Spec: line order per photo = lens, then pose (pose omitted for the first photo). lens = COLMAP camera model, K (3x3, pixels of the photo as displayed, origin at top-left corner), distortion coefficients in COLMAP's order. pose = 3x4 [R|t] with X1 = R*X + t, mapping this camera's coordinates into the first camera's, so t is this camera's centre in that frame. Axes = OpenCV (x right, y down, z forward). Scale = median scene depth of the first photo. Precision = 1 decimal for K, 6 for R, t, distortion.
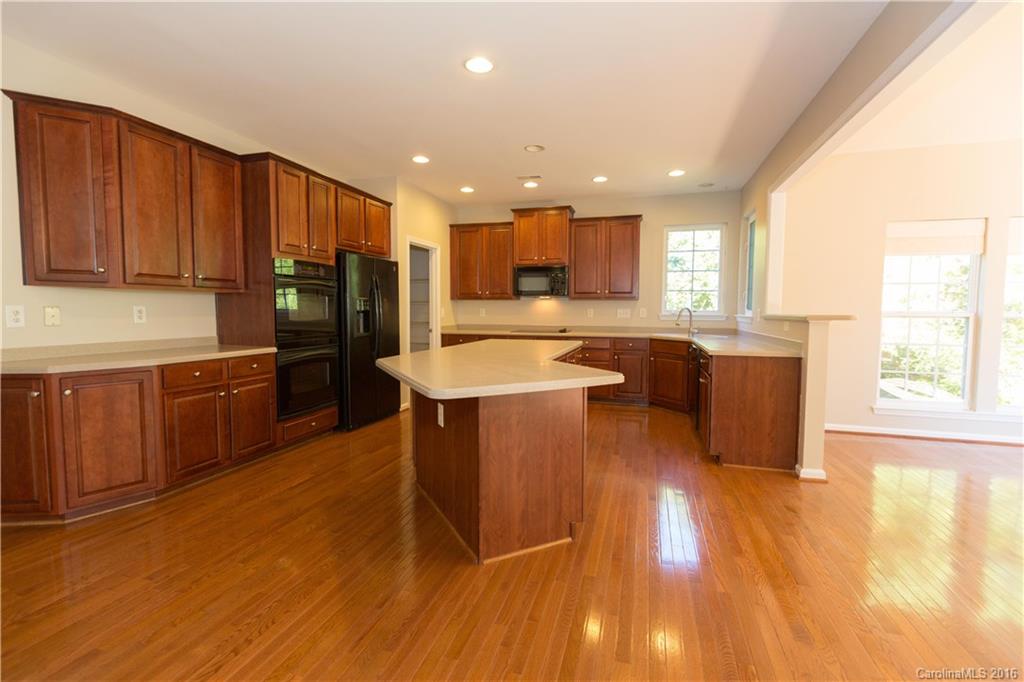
lens RADIAL K [[453.8, 0, 513.5], [0, 453.8, 337.7], [0, 0, 1]] dist [0.008207, -0.000572]
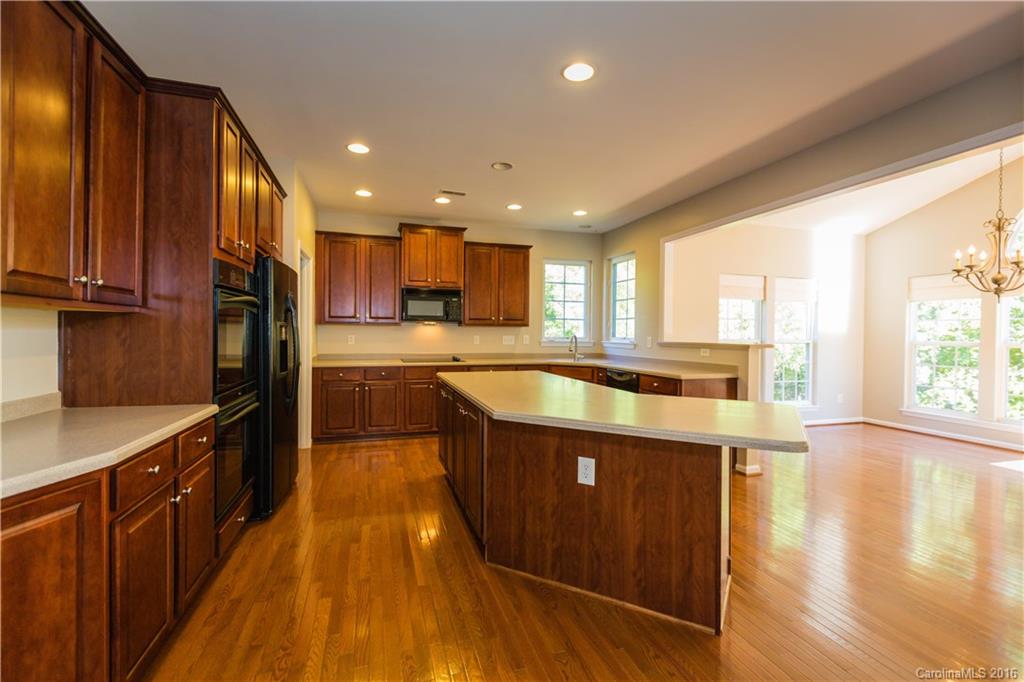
lens RADIAL K [[453.8, 0, 510.8], [0, 453.8, 336.6], [0, 0, 1]] dist [0.008207, -0.000572]
pose [[0.832109, -0.001920, 0.554609, -0.403789], [0.030954, 0.998596, -0.042984, -0.023539], [-0.553748, 0.052935, 0.831000, 0.207374]]
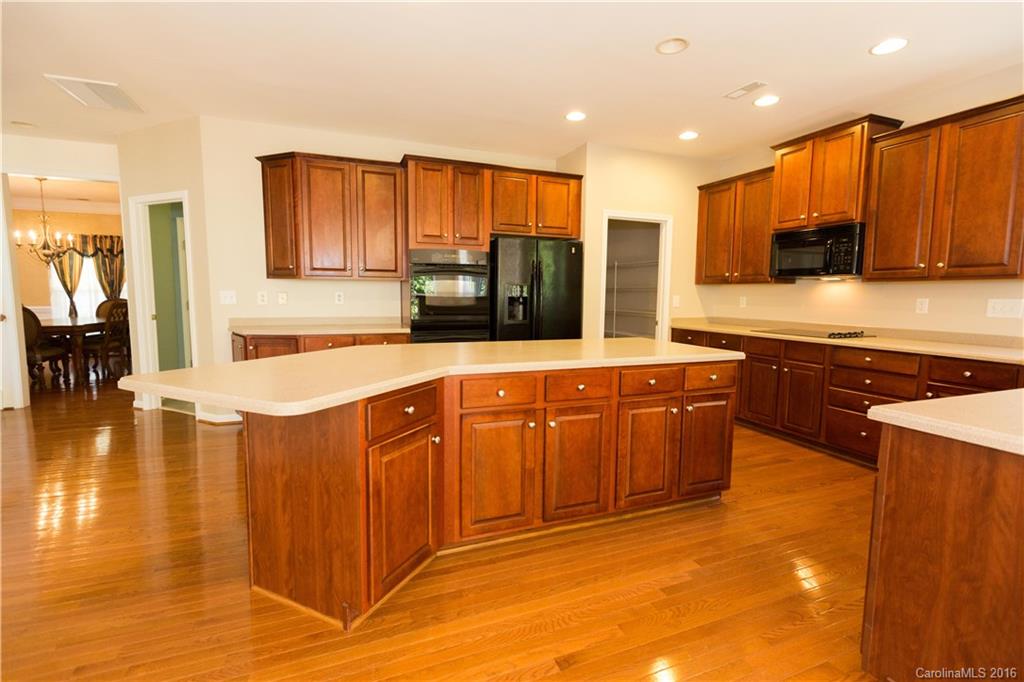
lens RADIAL K [[453.8, 0, 513.5], [0, 453.8, 338.5], [0, 0, 1]] dist [0.008207, -0.000572]
pose [[0.615164, 0.080047, -0.784325, 0.394858], [-0.057453, 0.996739, 0.056664, -0.024844], [0.786303, 0.010205, 0.617756, 0.379904]]
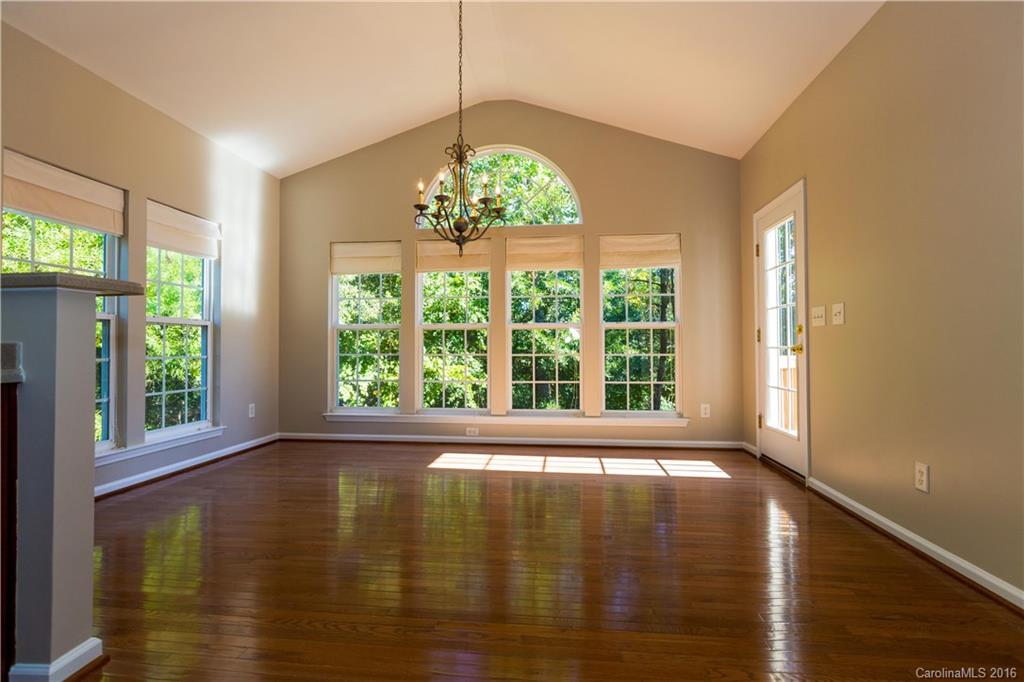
lens RADIAL K [[493.7, 0, 510.9], [0, 493.7, 338.8], [0, 0, 1]] dist [-0.001035, -0.000399]
pose [[-0.178349, 0.012466, 0.983888, 0.100781], [0.067218, 0.997738, -0.000457, 0.024823], [-0.981669, 0.066054, -0.178783, 0.459689]]
